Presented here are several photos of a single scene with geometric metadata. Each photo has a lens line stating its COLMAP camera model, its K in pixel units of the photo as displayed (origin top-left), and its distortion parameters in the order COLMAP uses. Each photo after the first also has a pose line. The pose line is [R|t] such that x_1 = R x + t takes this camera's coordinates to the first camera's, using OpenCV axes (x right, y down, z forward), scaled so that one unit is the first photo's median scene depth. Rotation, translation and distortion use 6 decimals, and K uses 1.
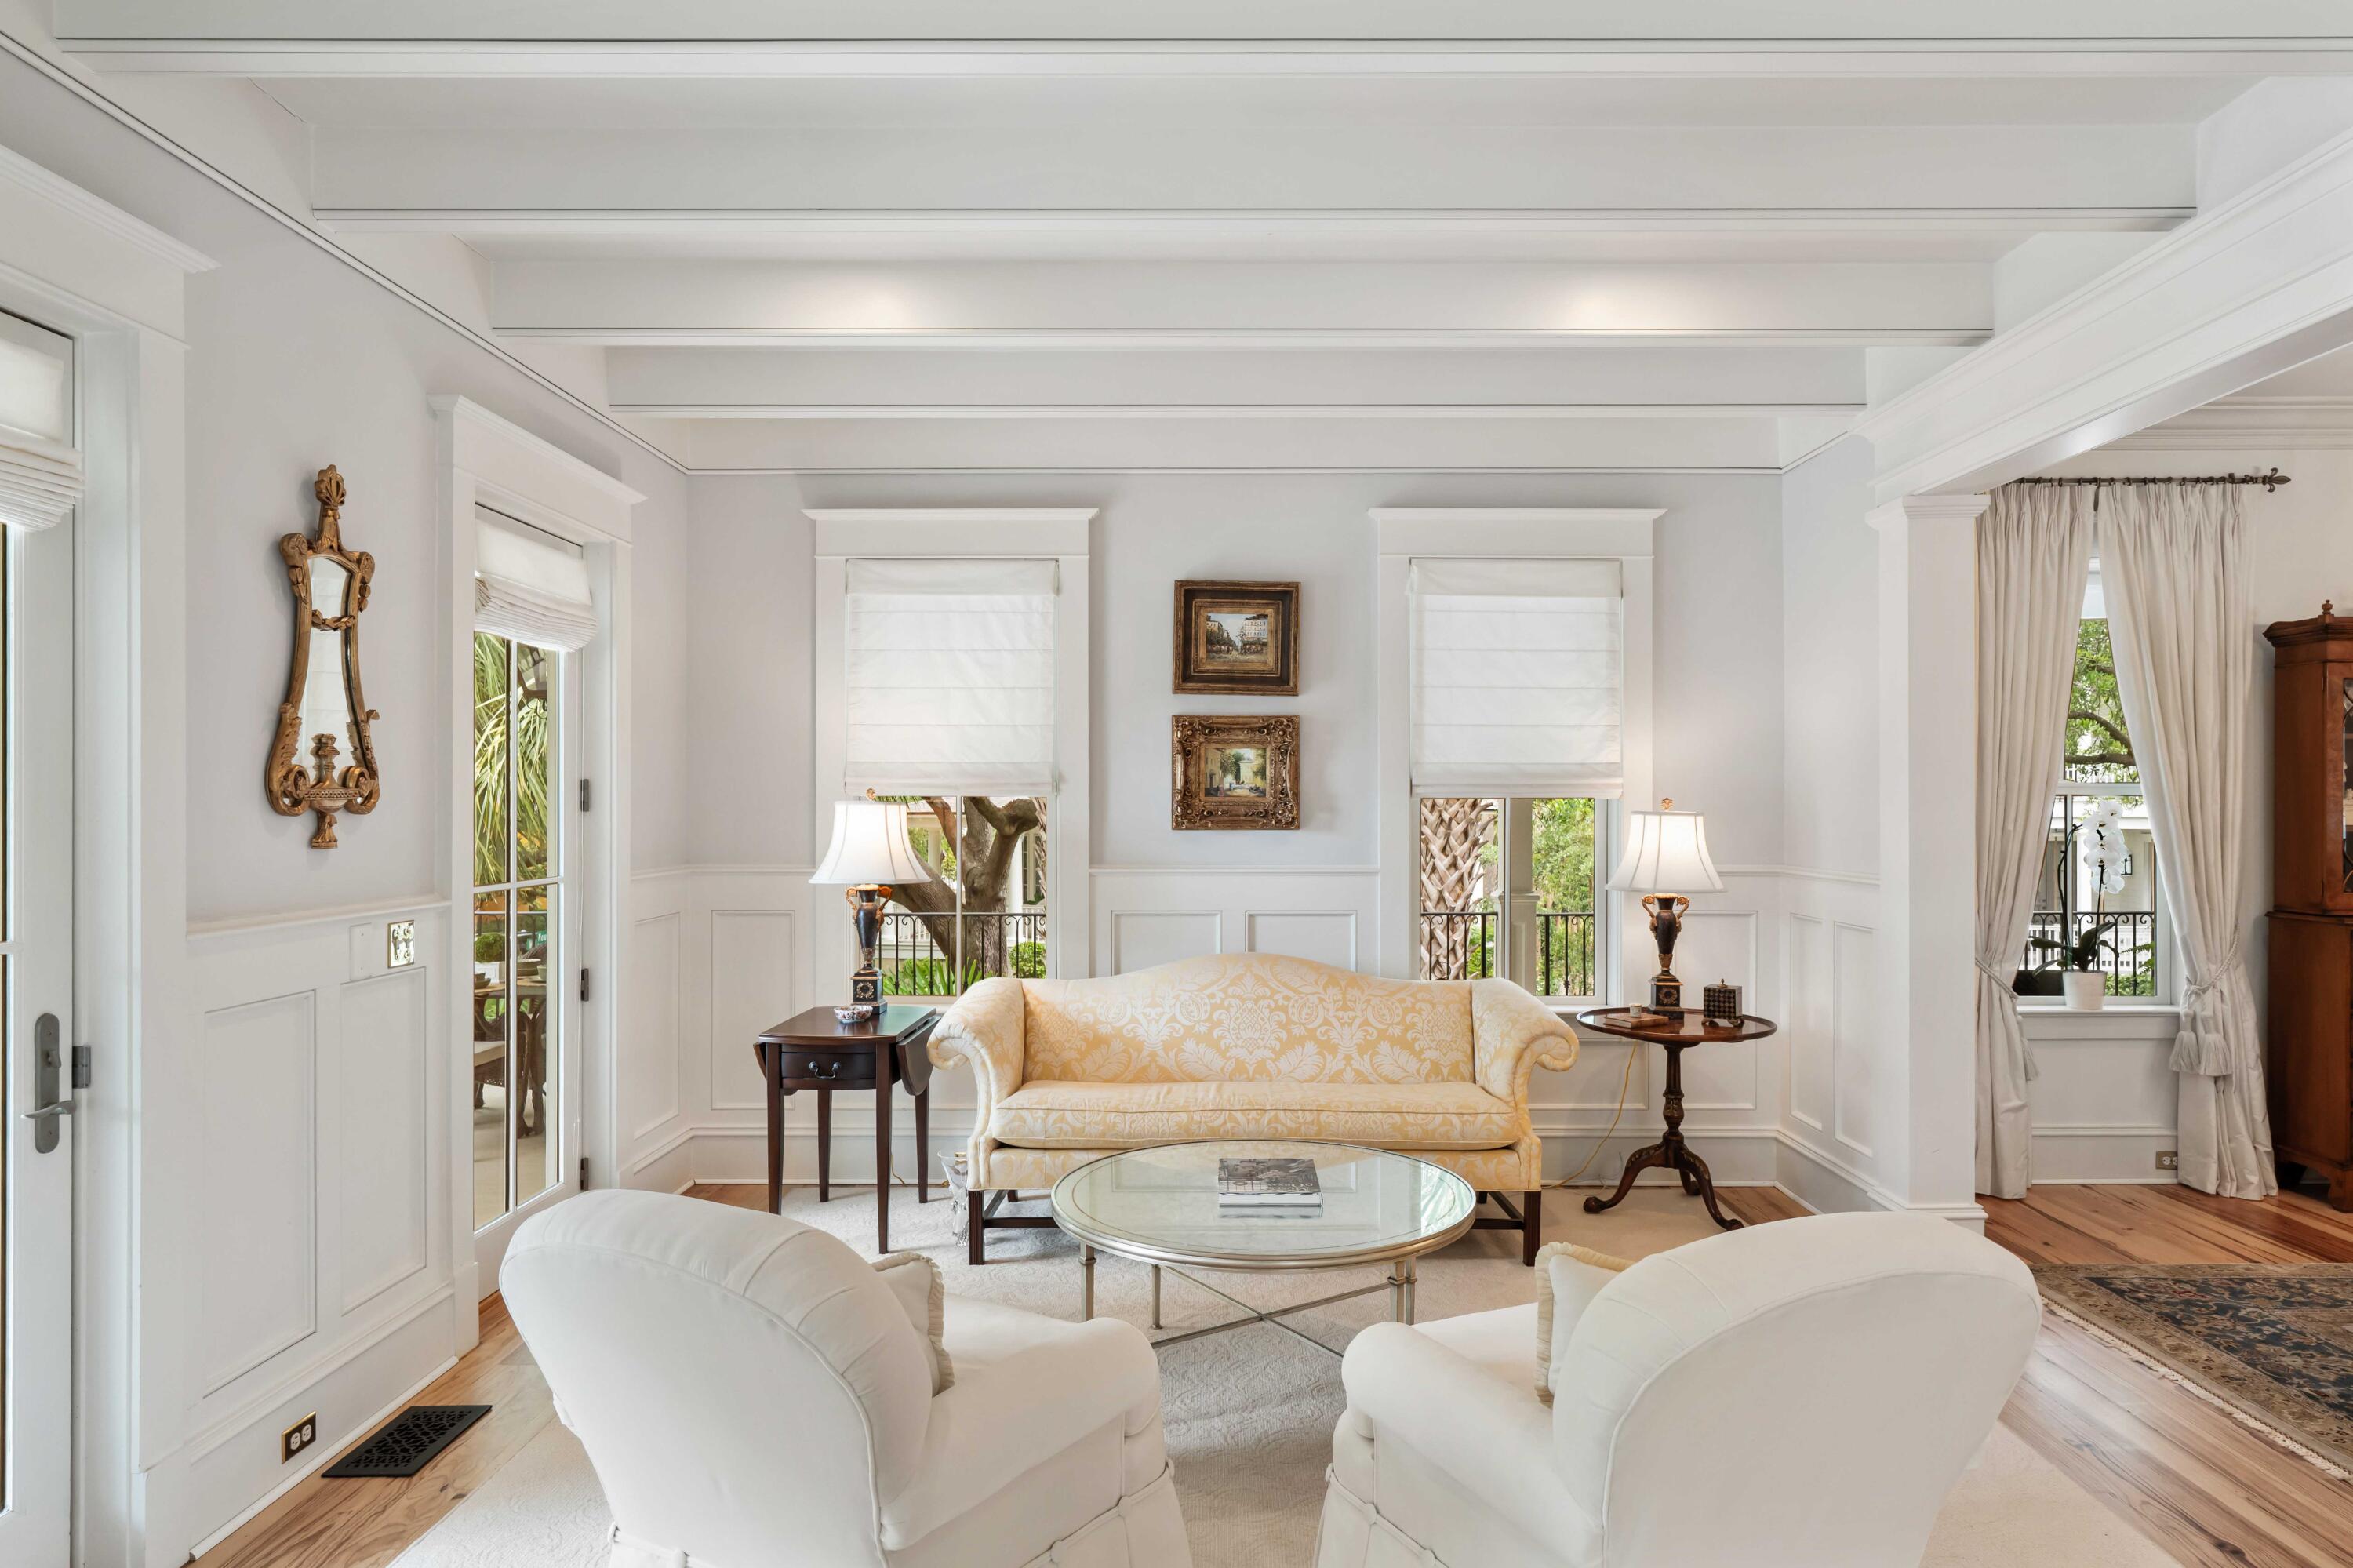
lens RADIAL K [[1360.1, 0, 1196.1], [0, 1360.1, 805.2], [0, 0, 1]] dist [-0.015965, 0.003998]
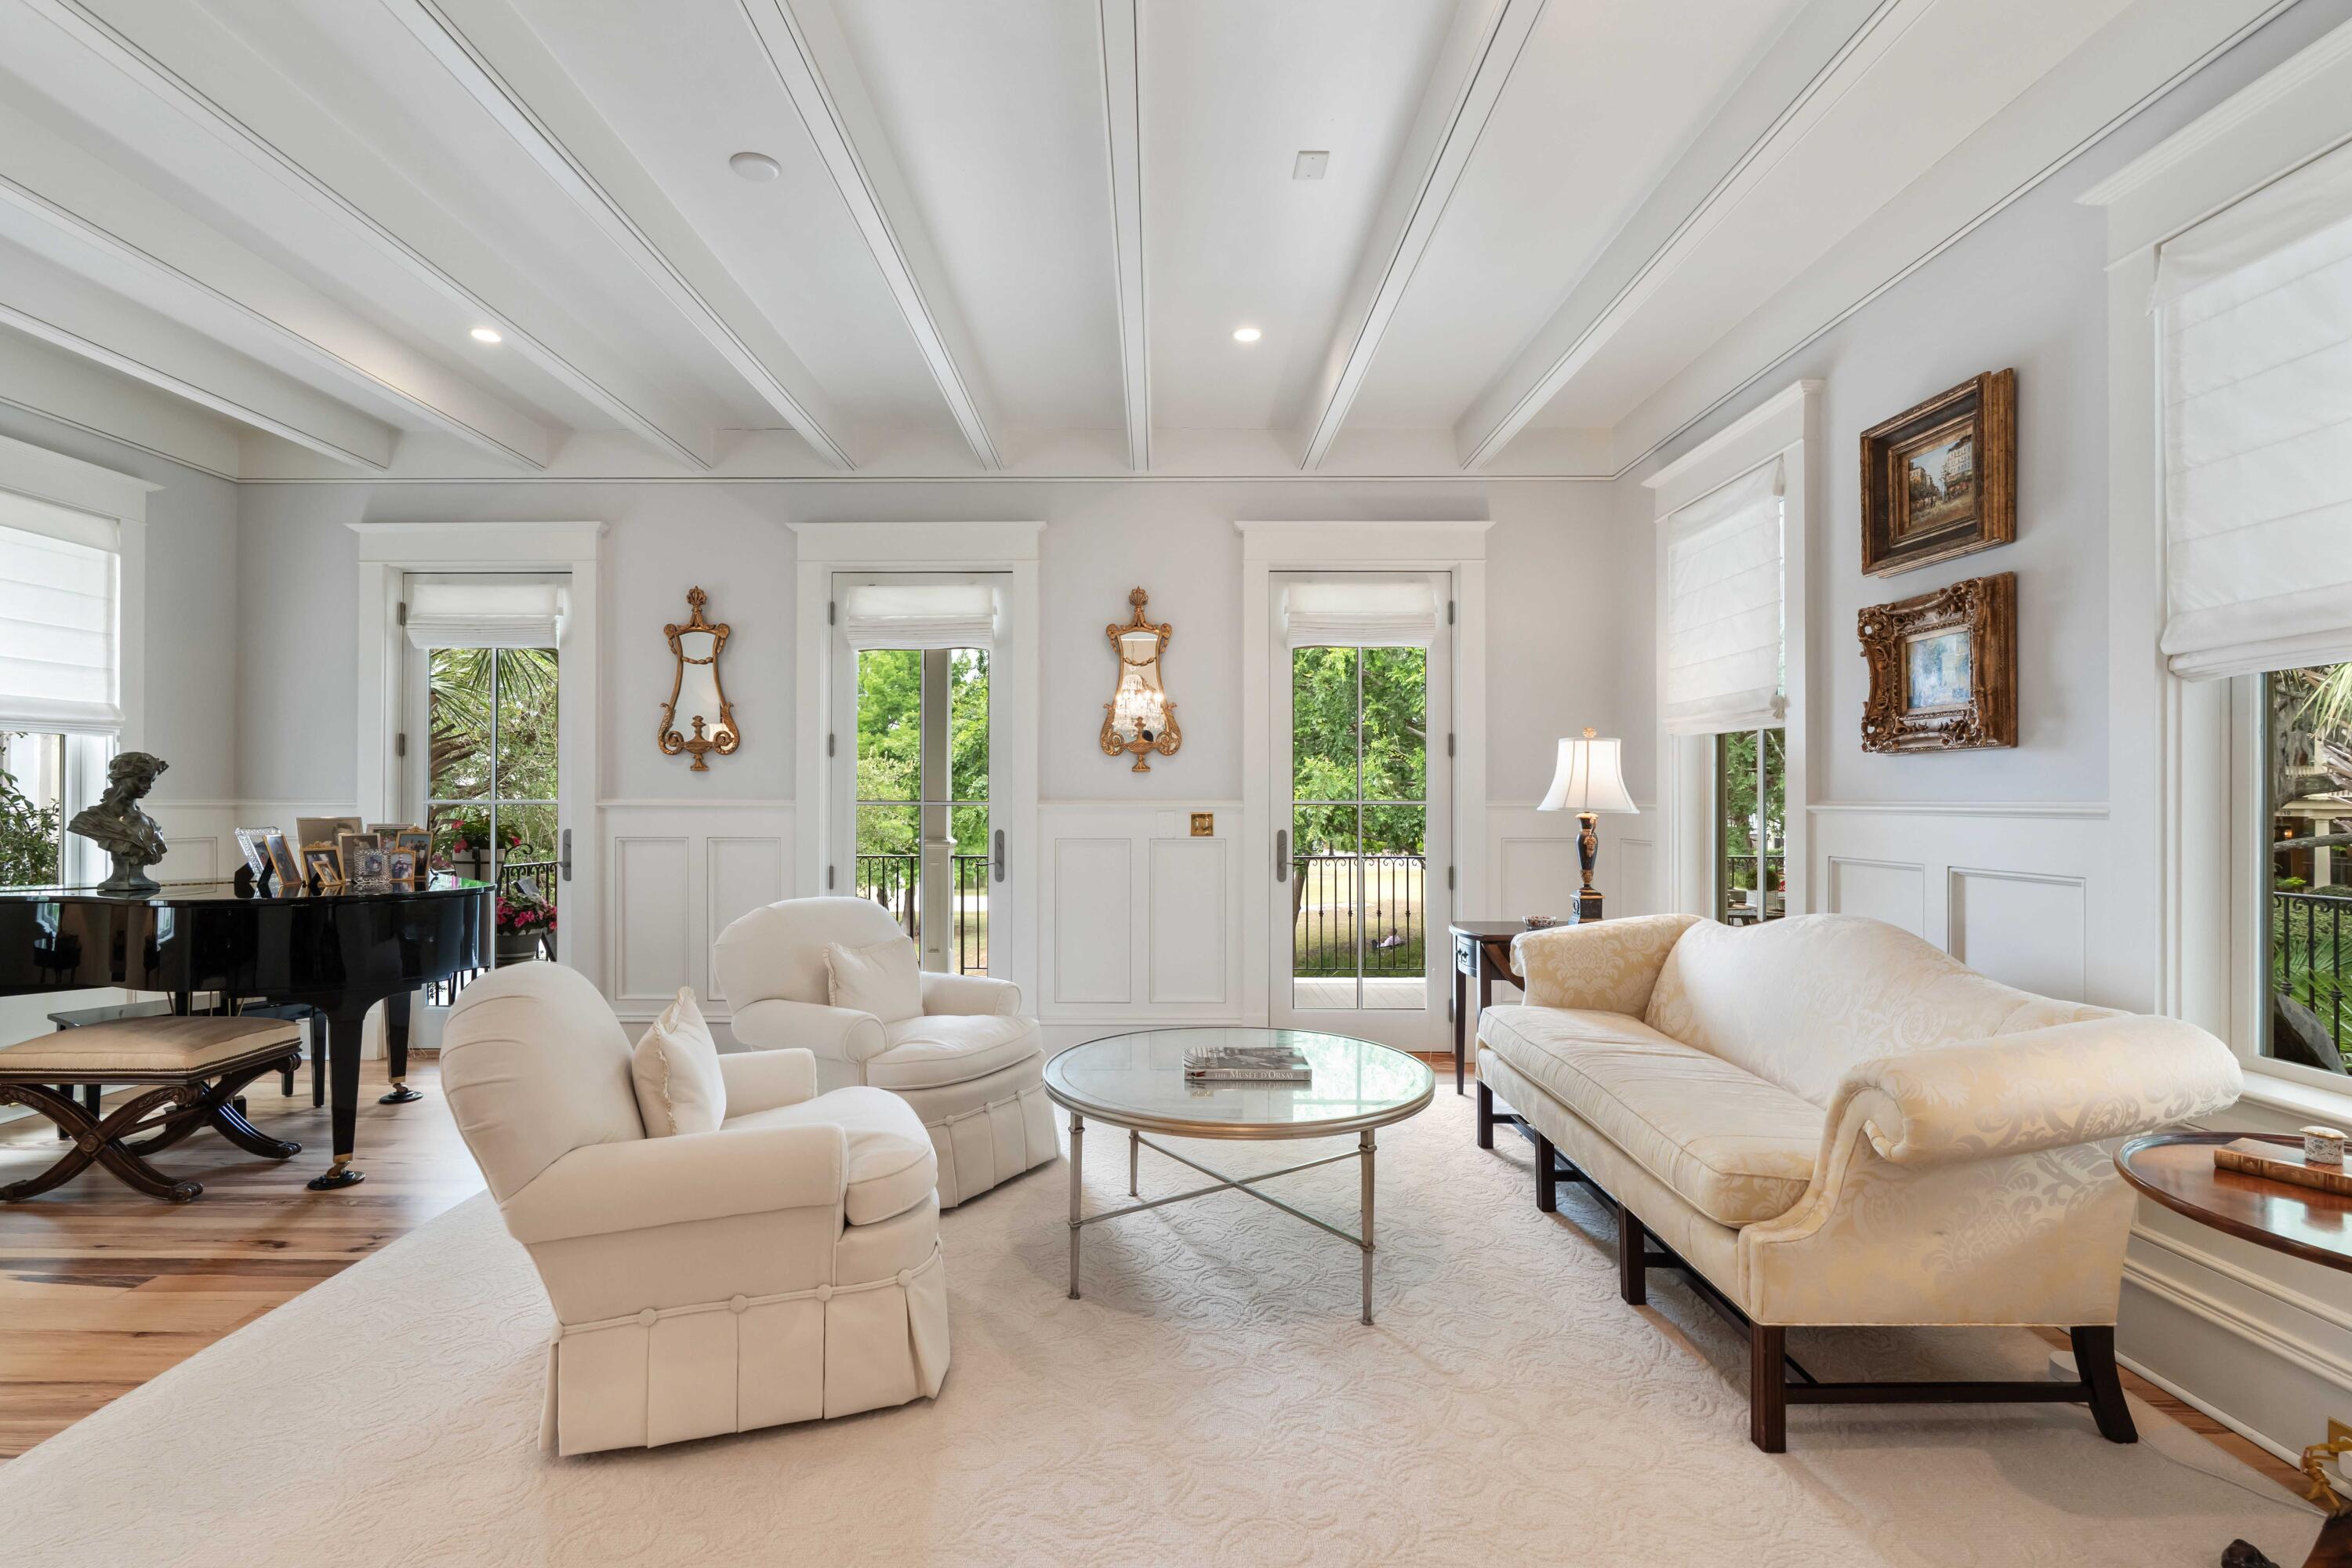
lens RADIAL K [[1075.4, 0, 1171.5], [0, 1075.4, 791.1], [0, 0, 1]] dist [-0.007474, 0.004620]
pose [[0.026805, -0.006813, -0.999617, 0.581145], [0.001344, 0.999976, -0.006780, 0.042135], [0.999640, -0.001162, 0.026814, 0.588233]]
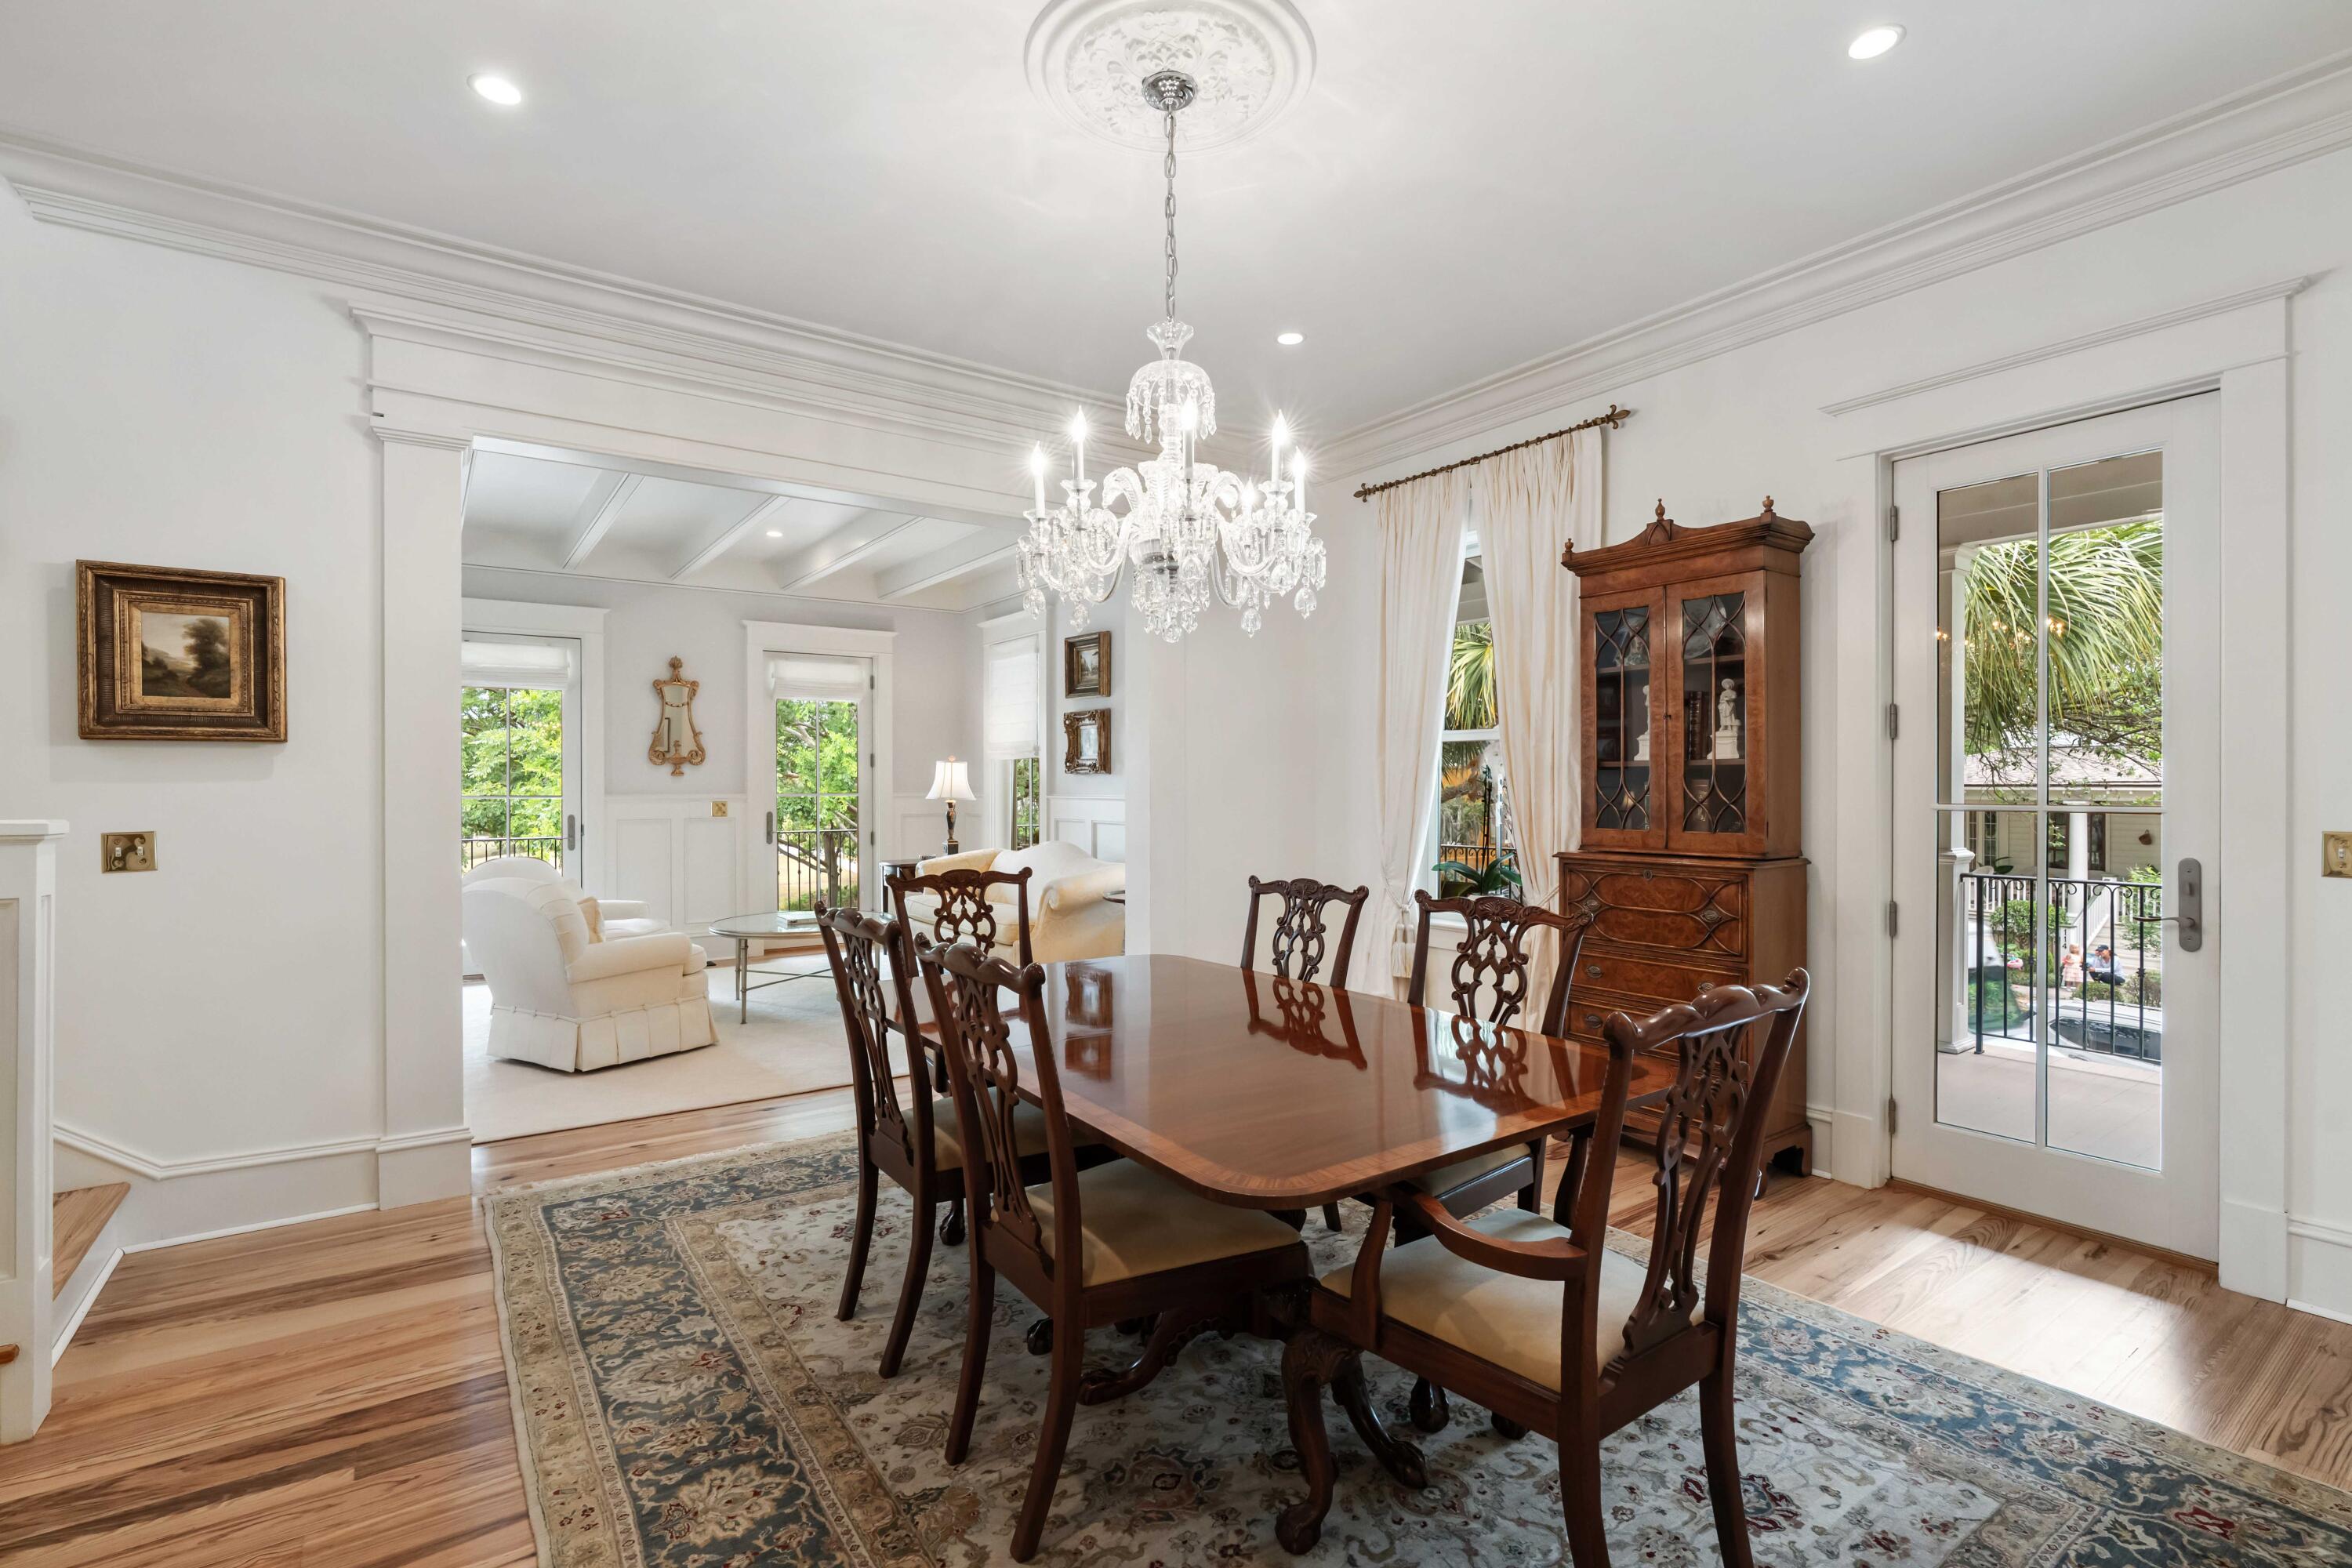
lens RADIAL K [[1075.4, 0, 1178.1], [0, 1075.4, 795.7], [0, 0, 1]] dist [-0.007474, 0.004620]
pose [[0.590801, 0.008991, -0.806767, 1.236439], [0.001055, 0.999928, 0.011916, 0.029403], [0.806817, -0.007891, 0.590749, 0.266186]]
